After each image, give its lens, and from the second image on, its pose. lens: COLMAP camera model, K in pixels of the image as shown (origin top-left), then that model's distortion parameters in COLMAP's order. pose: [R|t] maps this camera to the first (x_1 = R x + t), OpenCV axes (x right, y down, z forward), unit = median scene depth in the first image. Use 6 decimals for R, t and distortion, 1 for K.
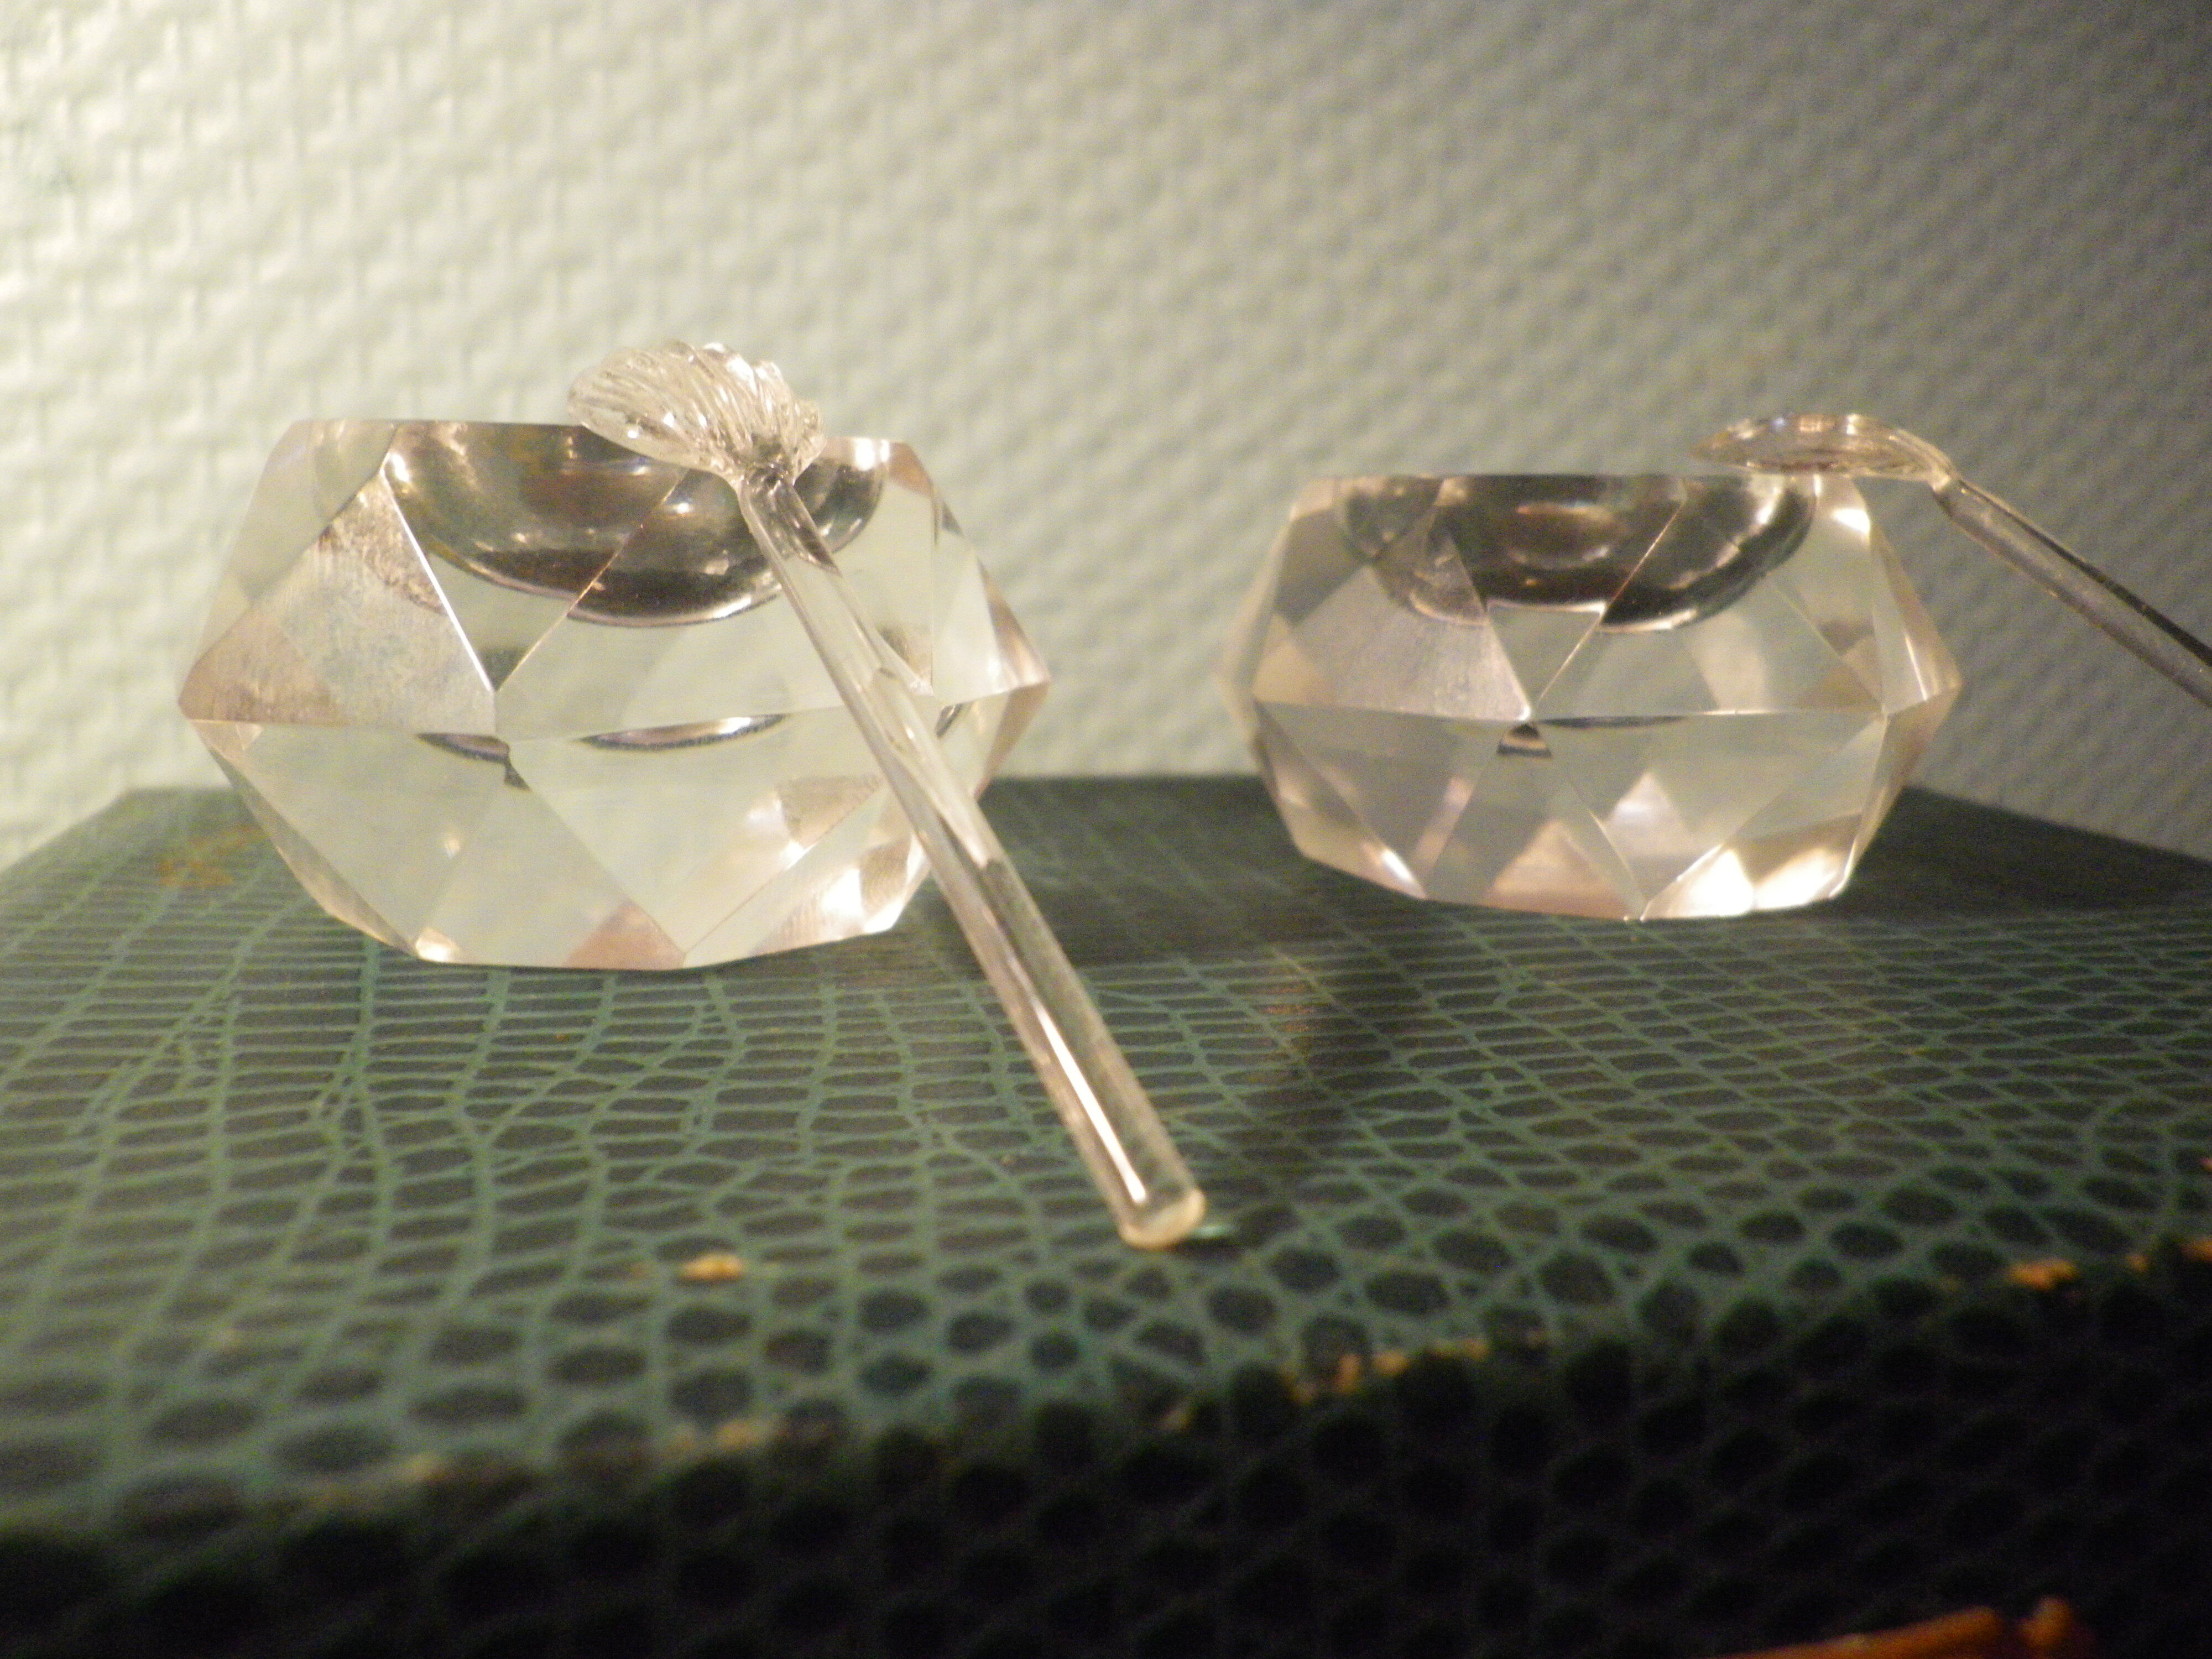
lens RADIAL K [[1681.7, 0, 1113.9], [0, 1681.7, 822.5], [0, 0, 1]] dist [0.000306, -0.001403]
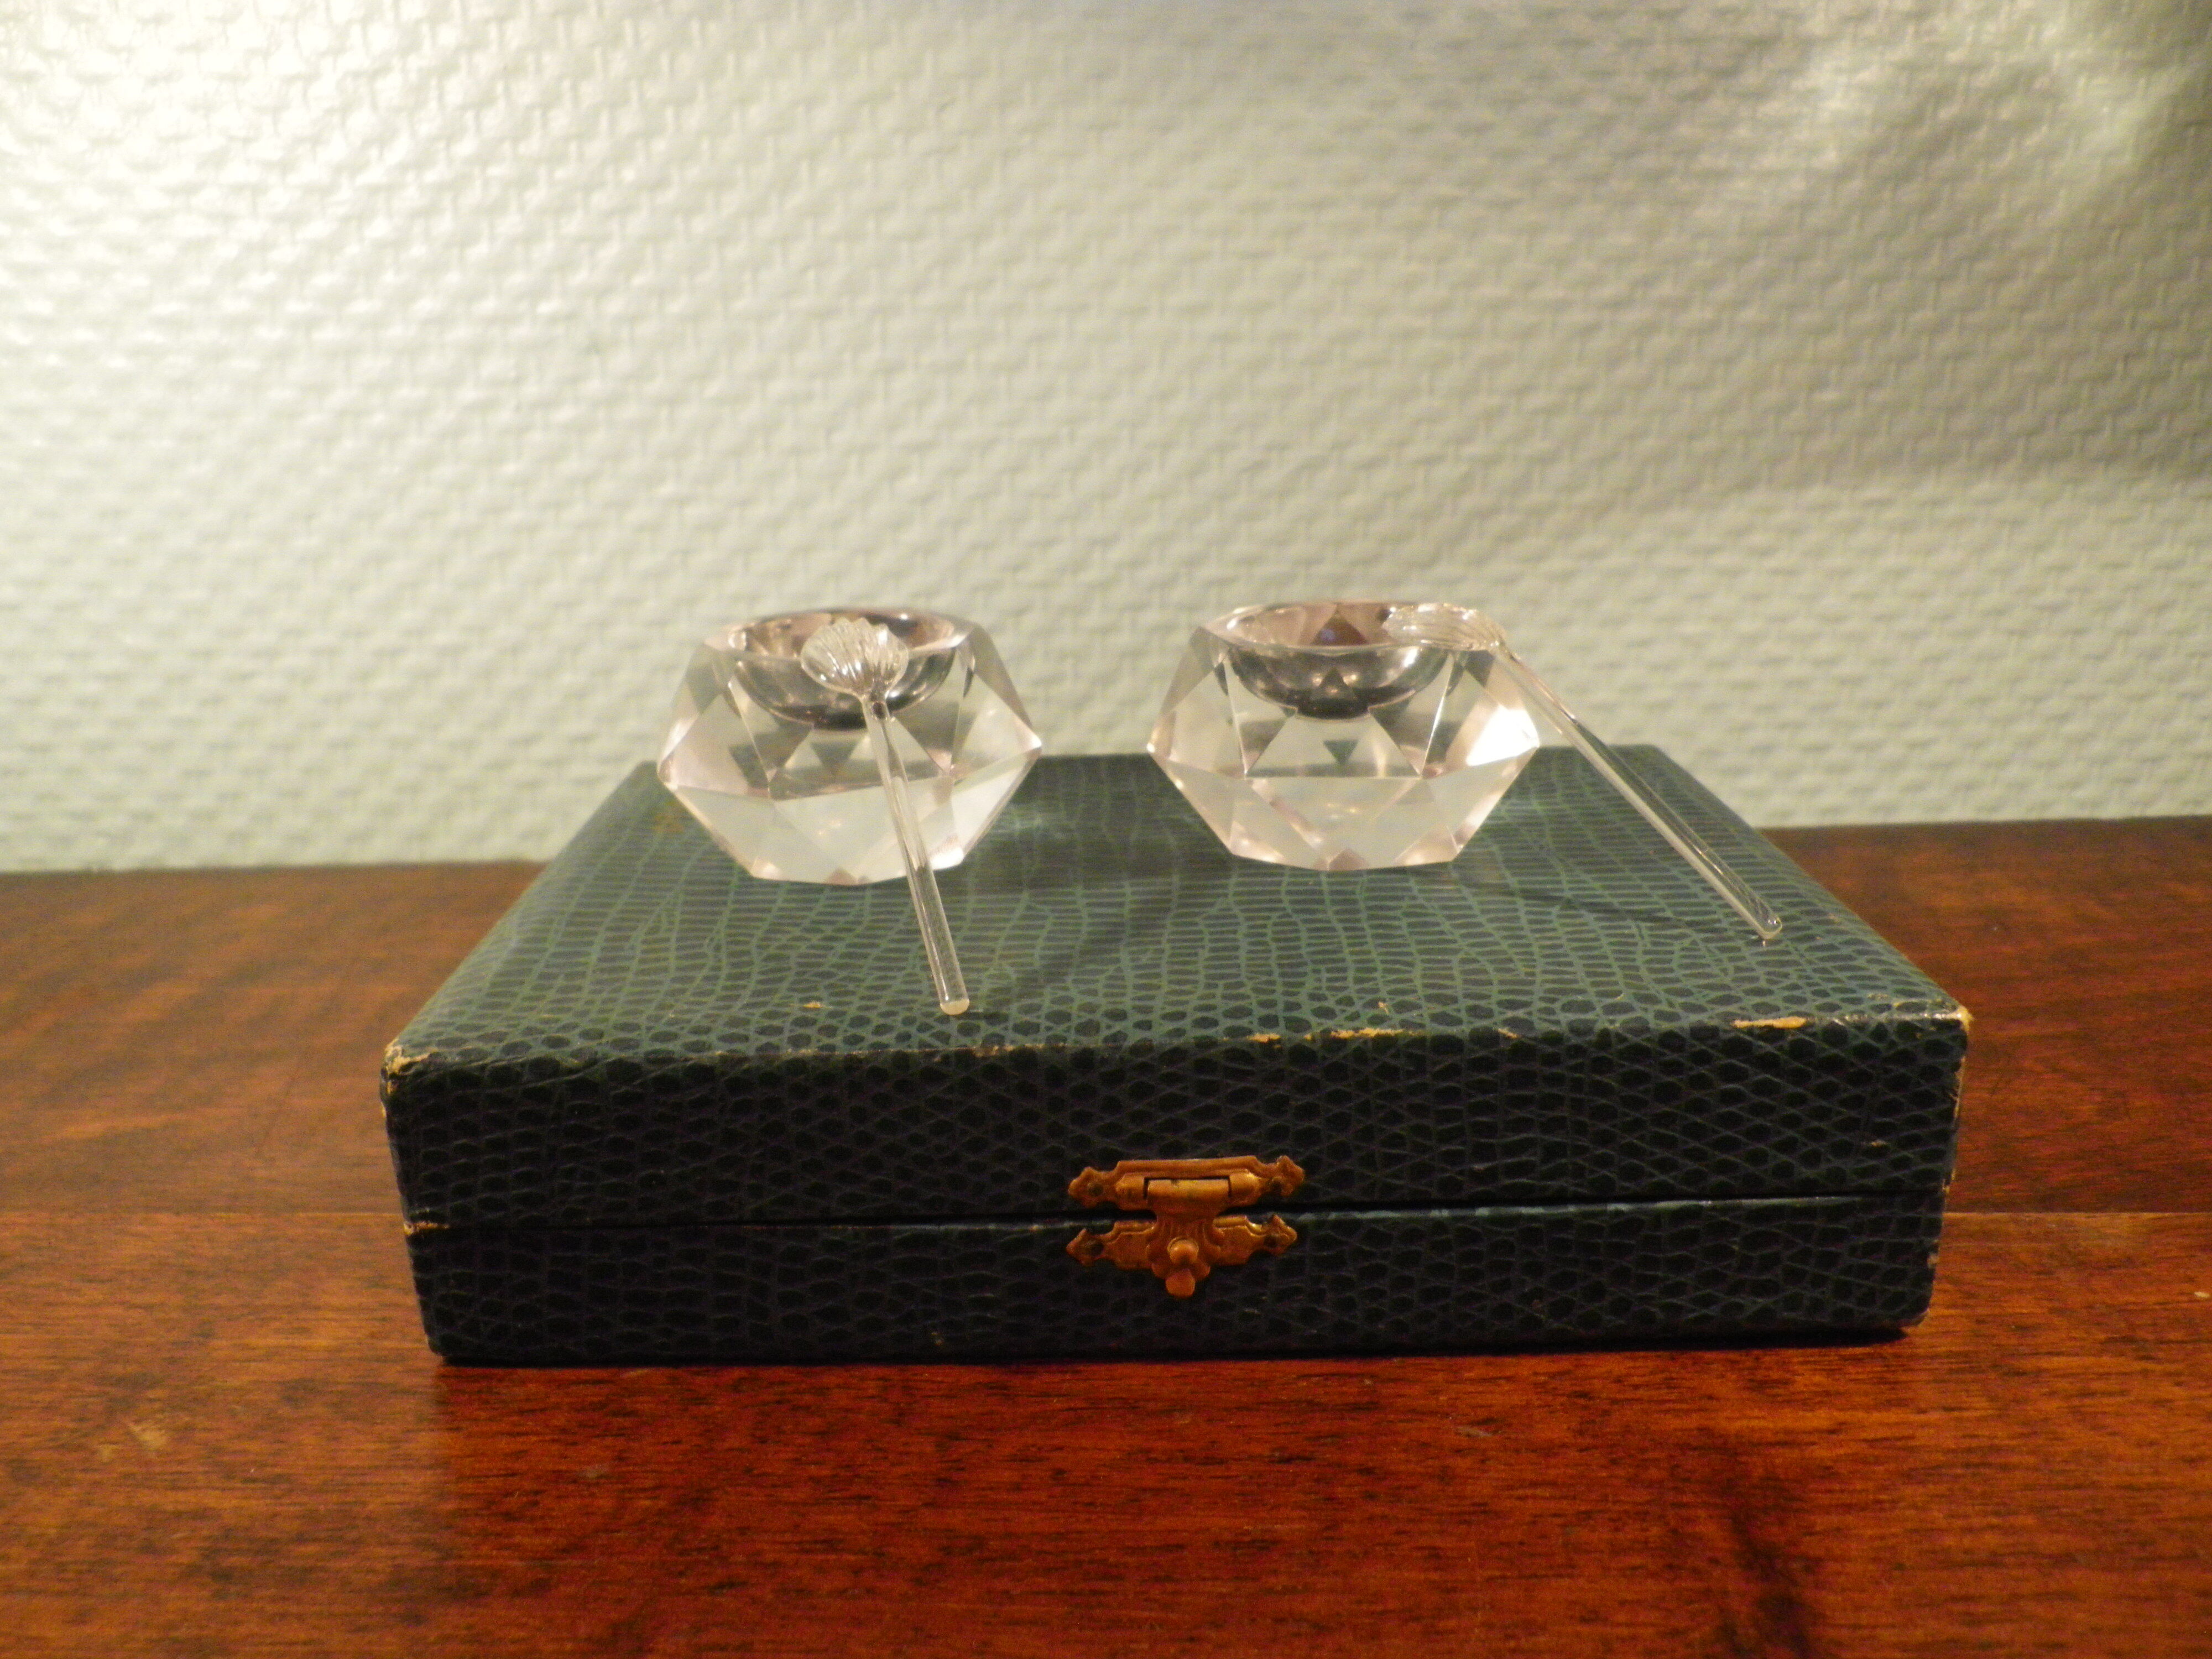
lens RADIAL K [[1681.7, 0, 1121.9], [0, 1681.7, 822.5], [0, 0, 1]] dist [0.000306, -0.001403]
pose [[0.967994, 0.034410, -0.248601, 0.783088], [-0.004284, 0.992677, 0.120720, -0.327514], [0.250935, -0.115791, 0.961054, -1.317031]]
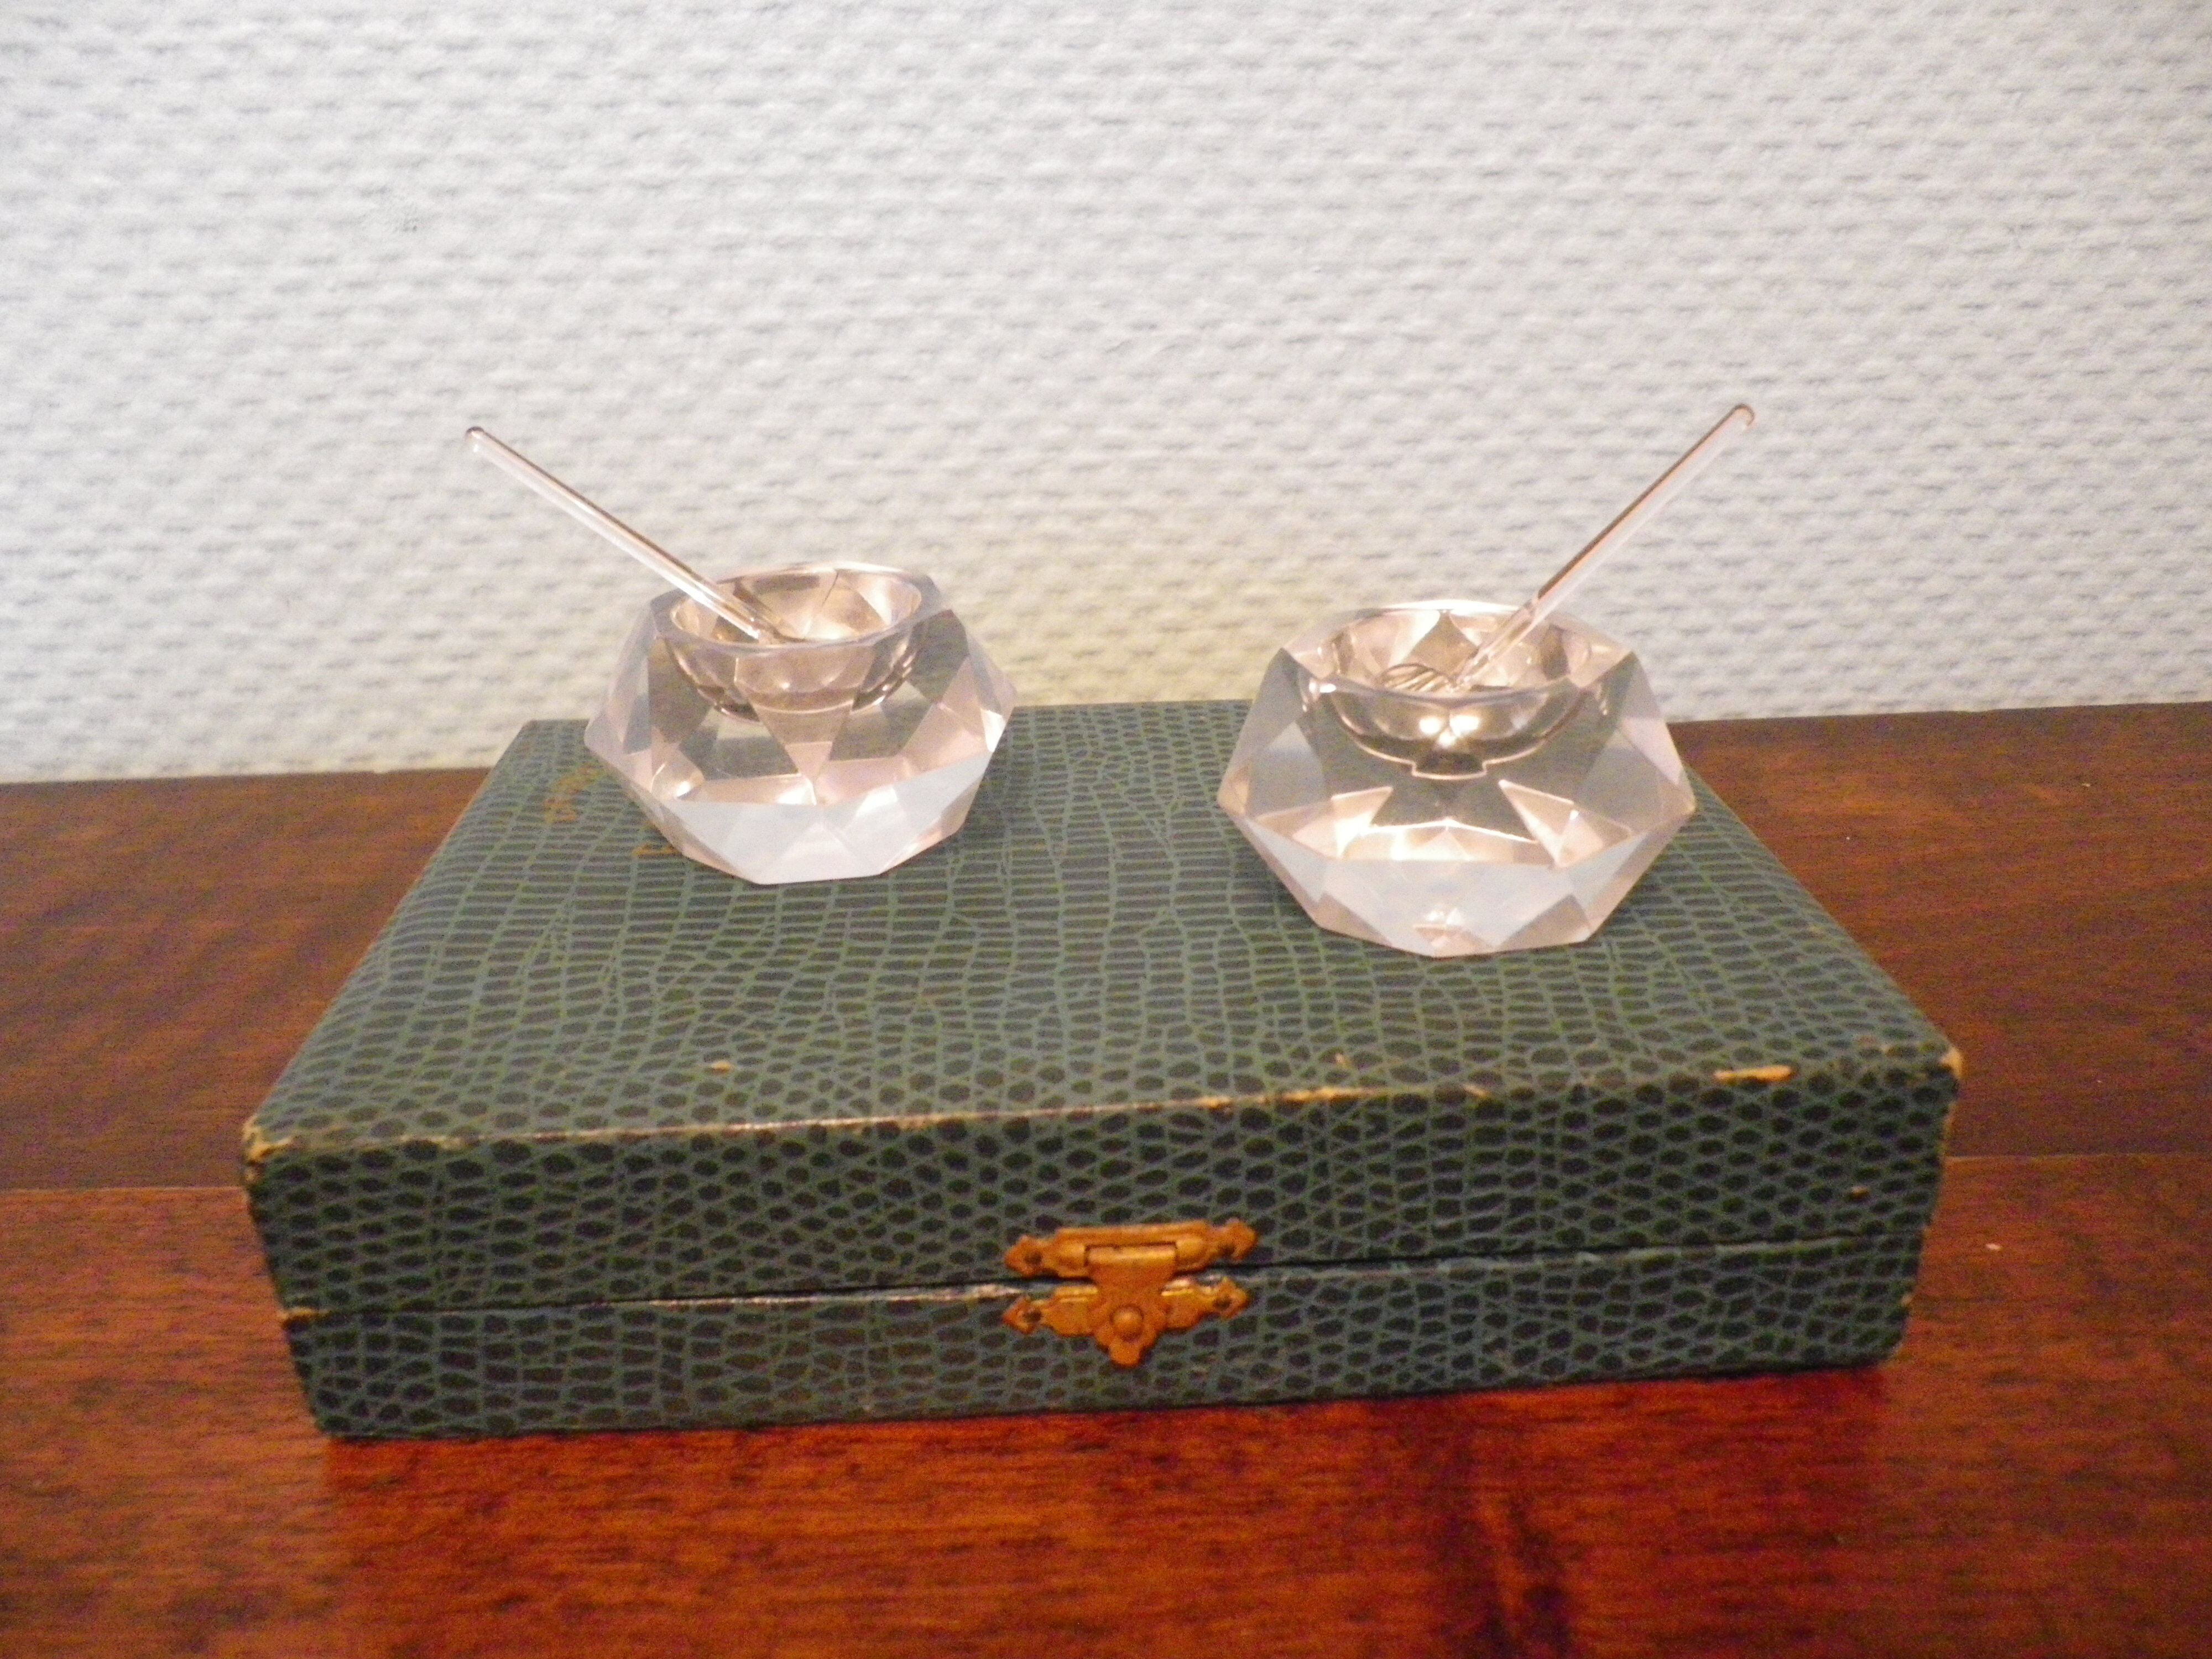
lens RADIAL K [[1681.7, 0, 1121.4], [0, 1681.7, 818.4], [0, 0, 1]] dist [0.000306, -0.001403]
pose [[0.978099, 0.047095, -0.202743, 0.713942], [0.000334, 0.973710, 0.227791, -0.572686], [0.208141, -0.222870, 0.952369, -1.070713]]
